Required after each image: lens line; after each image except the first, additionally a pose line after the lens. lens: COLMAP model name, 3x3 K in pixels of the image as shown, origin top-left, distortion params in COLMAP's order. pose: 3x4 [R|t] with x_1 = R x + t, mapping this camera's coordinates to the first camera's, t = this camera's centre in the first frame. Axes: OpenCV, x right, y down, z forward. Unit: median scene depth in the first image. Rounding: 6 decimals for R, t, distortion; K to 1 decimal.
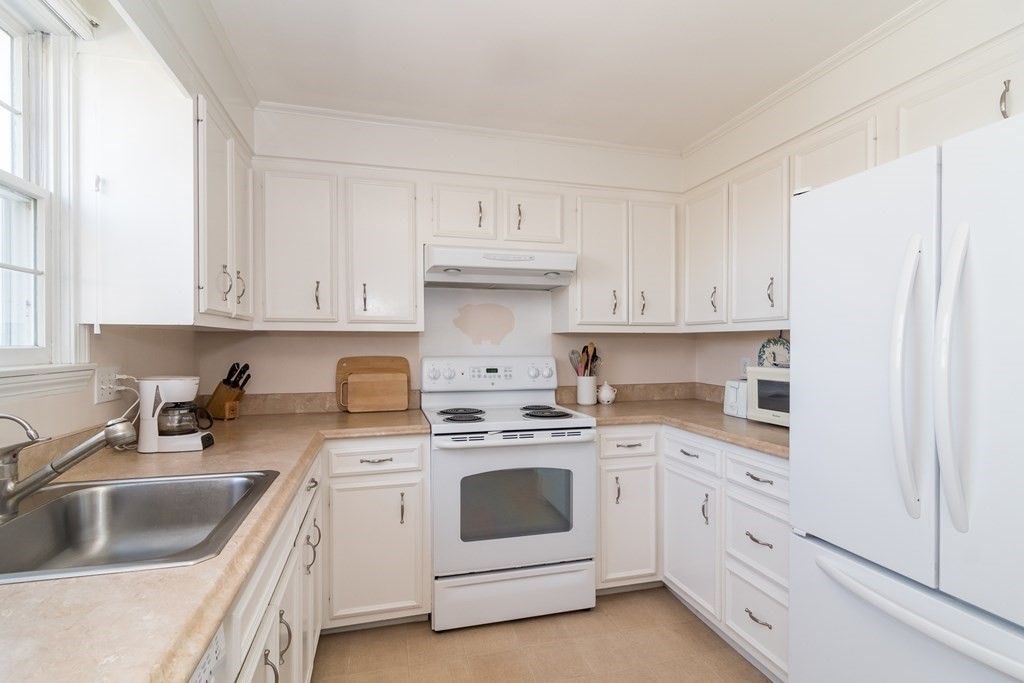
lens RADIAL K [[500.9, 0, 513.5], [0, 500.9, 347.1], [0, 0, 1]] dist [-0.002803, -0.000050]
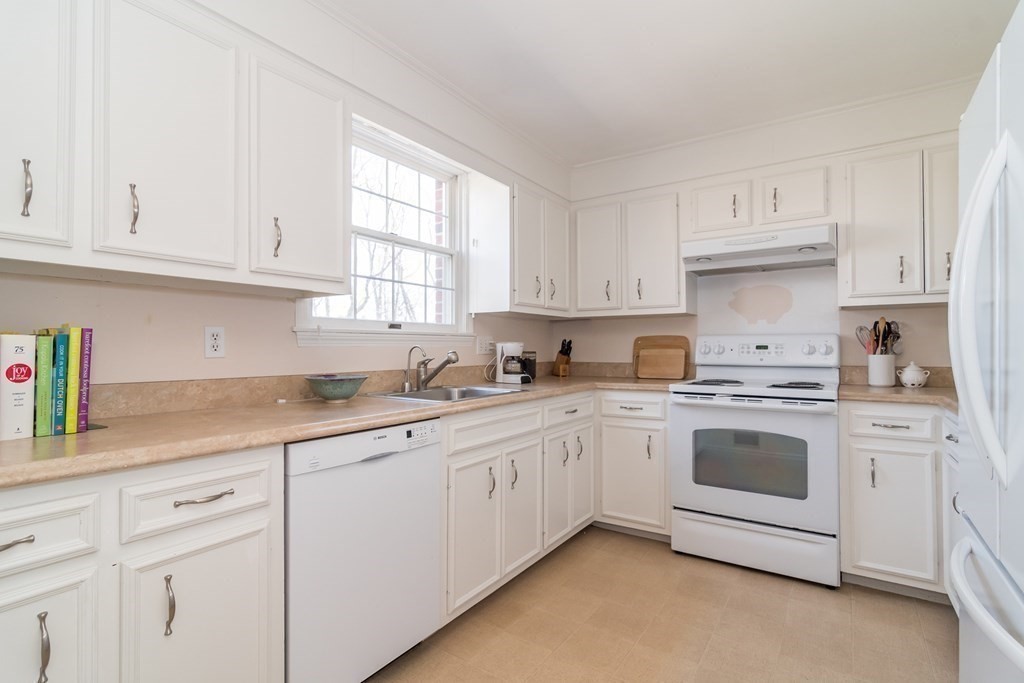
lens RADIAL K [[492.0, 0, 512.0], [0, 492.0, 341.5], [0, 0, 1]] dist [0.000662, 0.000028]
pose [[0.650065, -0.010165, -0.759811, 0.464602], [-0.004344, 0.999844, -0.017093, 0.062137], [0.759866, 0.014412, 0.649919, -0.098113]]
